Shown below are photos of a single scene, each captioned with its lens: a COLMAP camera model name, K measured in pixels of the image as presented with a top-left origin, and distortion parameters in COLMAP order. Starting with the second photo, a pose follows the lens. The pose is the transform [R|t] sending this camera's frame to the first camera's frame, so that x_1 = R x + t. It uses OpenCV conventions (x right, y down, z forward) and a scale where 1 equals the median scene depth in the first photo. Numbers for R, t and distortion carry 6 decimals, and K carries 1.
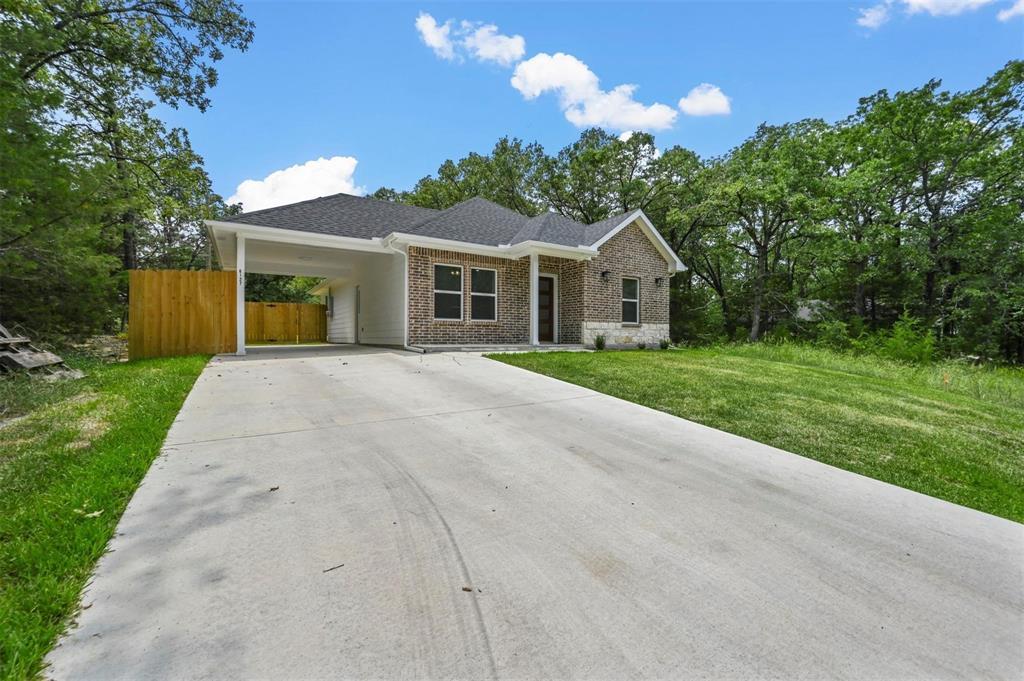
lens RADIAL K [[405.3, 0, 510.8], [0, 405.3, 334.6], [0, 0, 1]] dist [-0.002430, 0.001202]
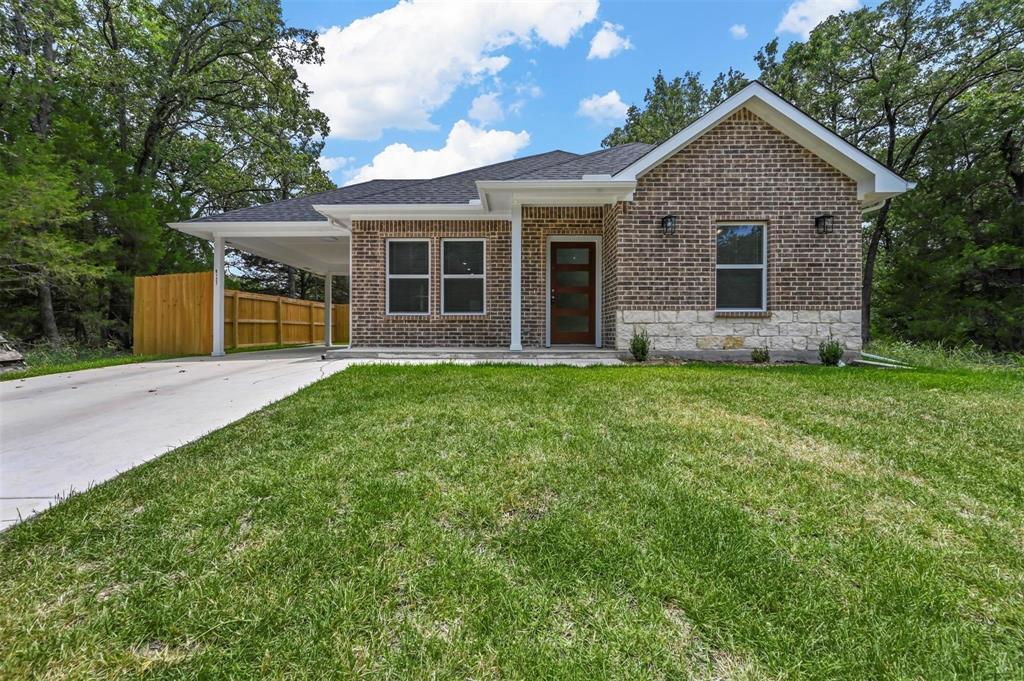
lens RADIAL K [[405.3, 0, 509.0], [0, 405.3, 333.4], [0, 0, 1]] dist [-0.002430, 0.001202]
pose [[0.829447, -0.002959, -0.558578, 0.386991], [0.004963, 0.999986, 0.002073, -0.001957], [0.558563, -0.004492, 0.829450, 0.462646]]
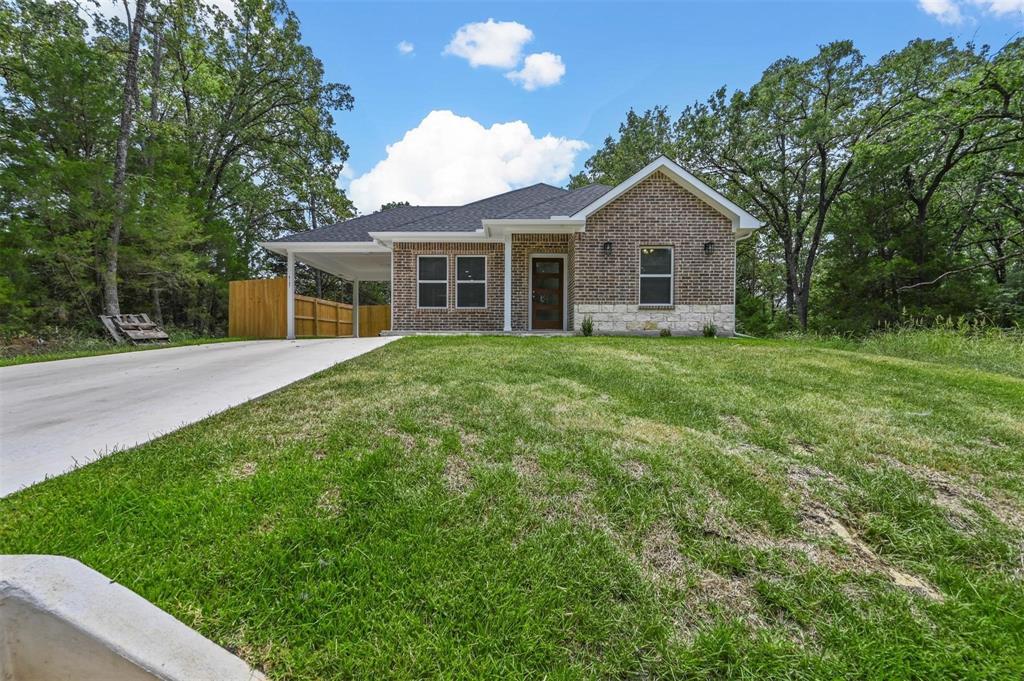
lens RADIAL K [[405.3, 0, 505.5], [0, 405.3, 343.6], [0, 0, 1]] dist [-0.002430, 0.001202]
pose [[0.834558, 0.003940, -0.550907, 0.554539], [0.002340, 0.999940, 0.010696, 0.043369], [0.550916, -0.010216, 0.834498, 0.209104]]
